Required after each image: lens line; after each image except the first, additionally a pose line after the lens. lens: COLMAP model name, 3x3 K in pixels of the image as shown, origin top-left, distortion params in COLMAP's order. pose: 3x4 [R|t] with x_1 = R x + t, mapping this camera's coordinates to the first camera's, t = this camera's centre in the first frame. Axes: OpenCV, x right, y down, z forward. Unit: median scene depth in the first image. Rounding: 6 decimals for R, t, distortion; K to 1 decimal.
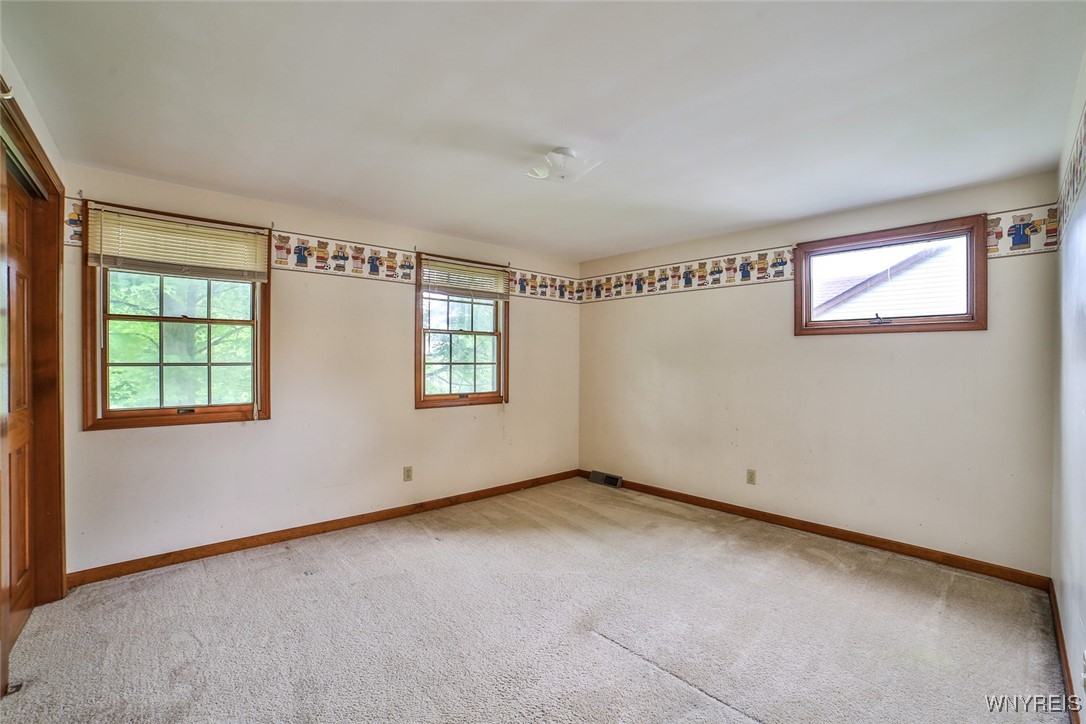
lens RADIAL K [[461.1, 0, 547.0], [0, 461.1, 362.6], [0, 0, 1]] dist [-0.111161, 0.038906]
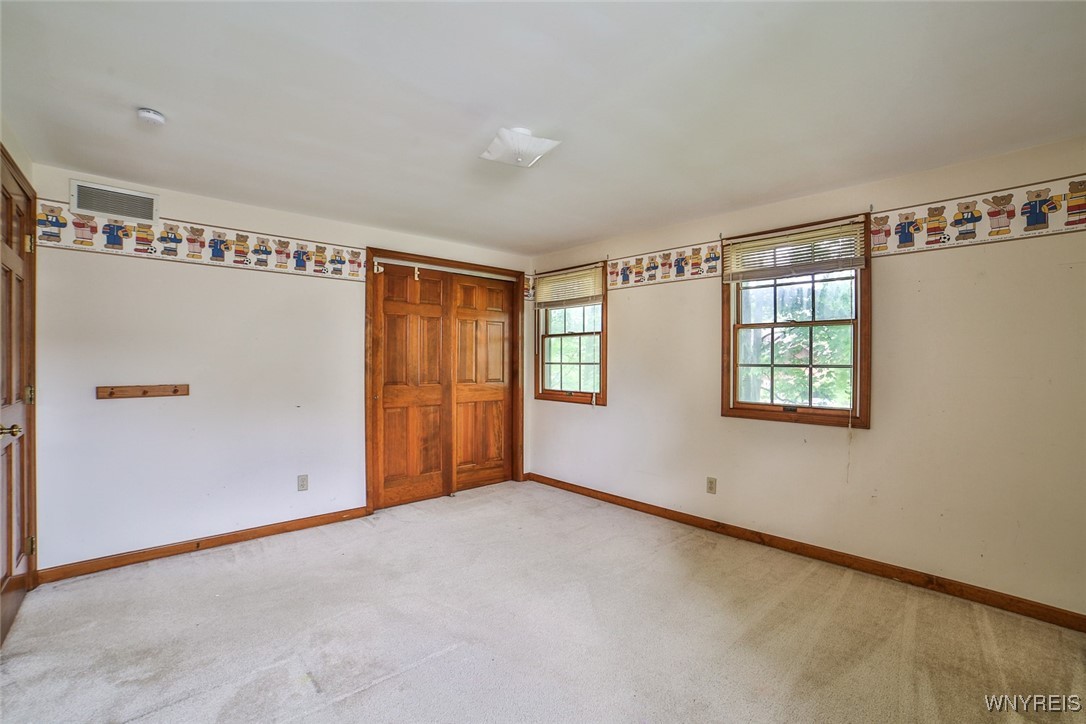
lens RADIAL K [[464.8, 0, 549.7], [0, 464.8, 363.8], [0, 0, 1]] dist [-0.114274, 0.040079]
pose [[0.021720, 0.003795, -0.999757, 0.629938], [-0.009601, 0.999947, 0.003587, -0.000074], [0.999718, 0.009520, 0.021756, 0.684614]]
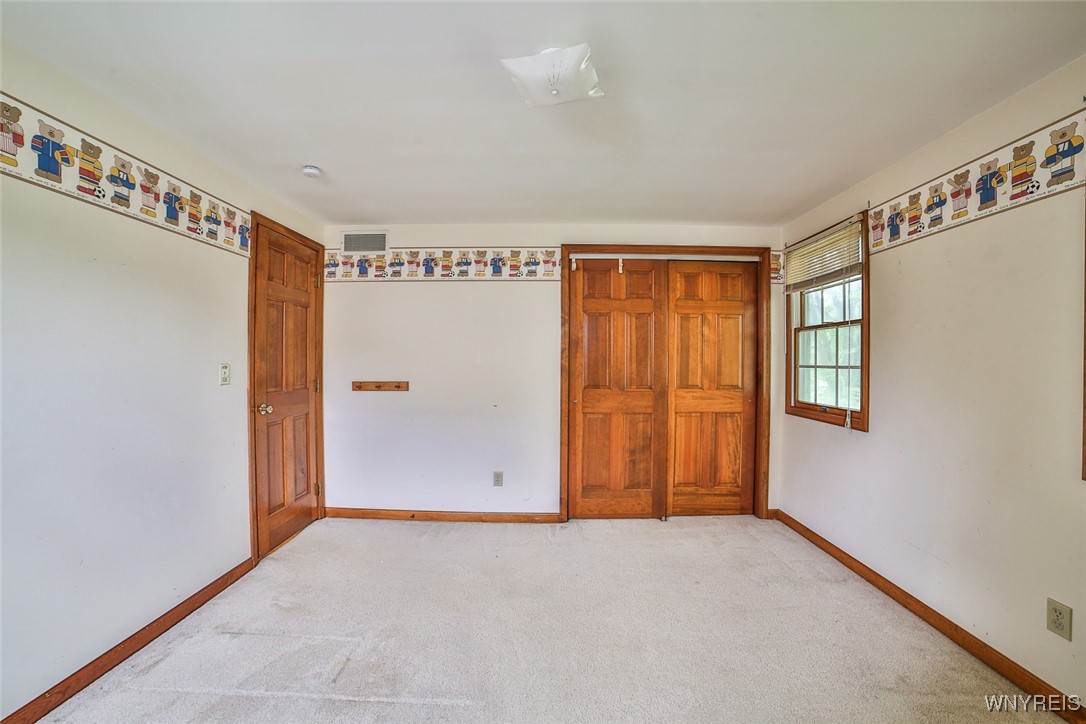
lens RADIAL K [[464.8, 0, 549.7], [0, 464.8, 363.8], [0, 0, 1]] dist [-0.114274, 0.040079]
pose [[-0.673144, 0.000852, -0.739511, 0.355211], [-0.009326, 0.999910, 0.009641, -0.005835], [0.739452, 0.013387, -0.673076, 0.953953]]
